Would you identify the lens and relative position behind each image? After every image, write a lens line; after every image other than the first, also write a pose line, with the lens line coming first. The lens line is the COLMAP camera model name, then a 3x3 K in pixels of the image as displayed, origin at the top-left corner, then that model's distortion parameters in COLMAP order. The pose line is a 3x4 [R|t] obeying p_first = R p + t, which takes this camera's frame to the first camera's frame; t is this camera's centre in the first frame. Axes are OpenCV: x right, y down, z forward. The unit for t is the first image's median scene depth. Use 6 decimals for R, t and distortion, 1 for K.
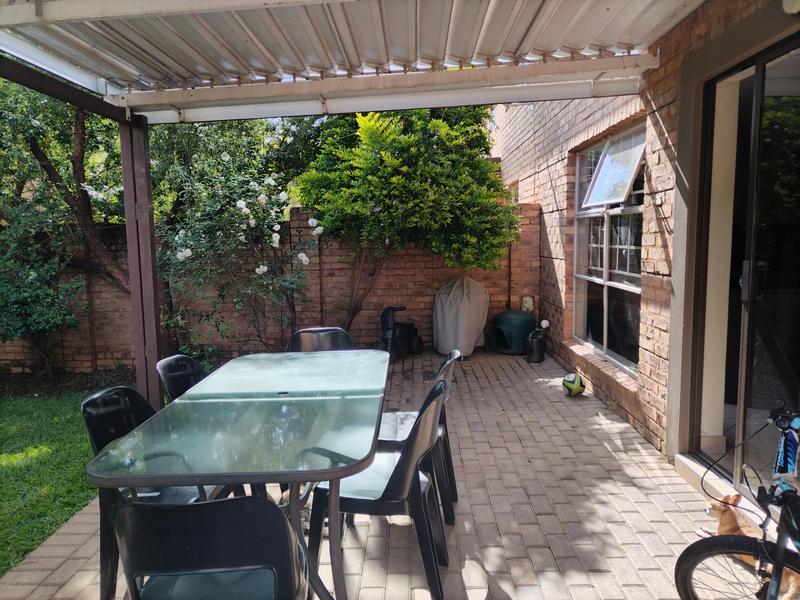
lens RADIAL K [[595.0, 0, 400.0], [0, 595.0, 300.0], [0, 0, 1]] dist [0.034424, -0.019066]
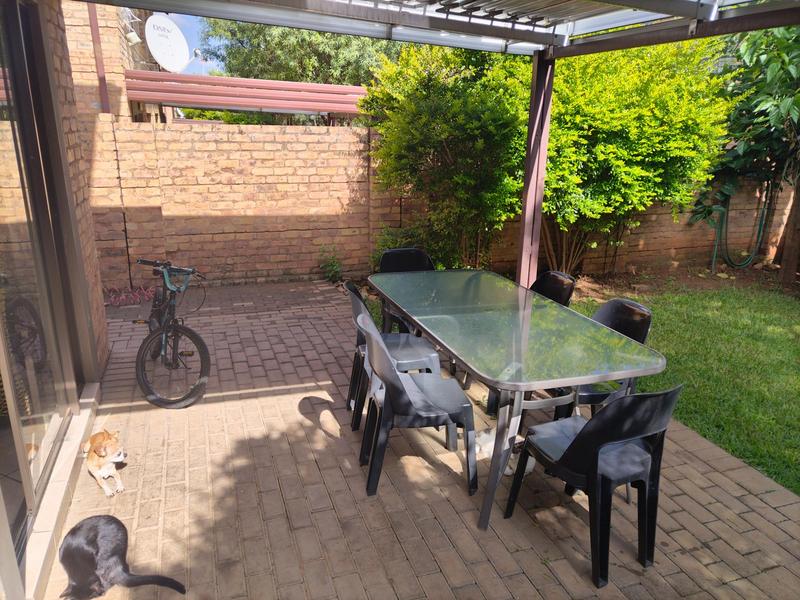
lens RADIAL K [[595.0, 0, 401.0], [0, 595.0, 299.2], [0, 0, 1]] dist [0.034424, -0.019066]
pose [[-0.937287, 0.097736, -0.334576, 0.374320], [-0.043263, 0.919841, 0.389899, -0.334340], [0.345864, 0.379922, -0.857926, 1.966310]]
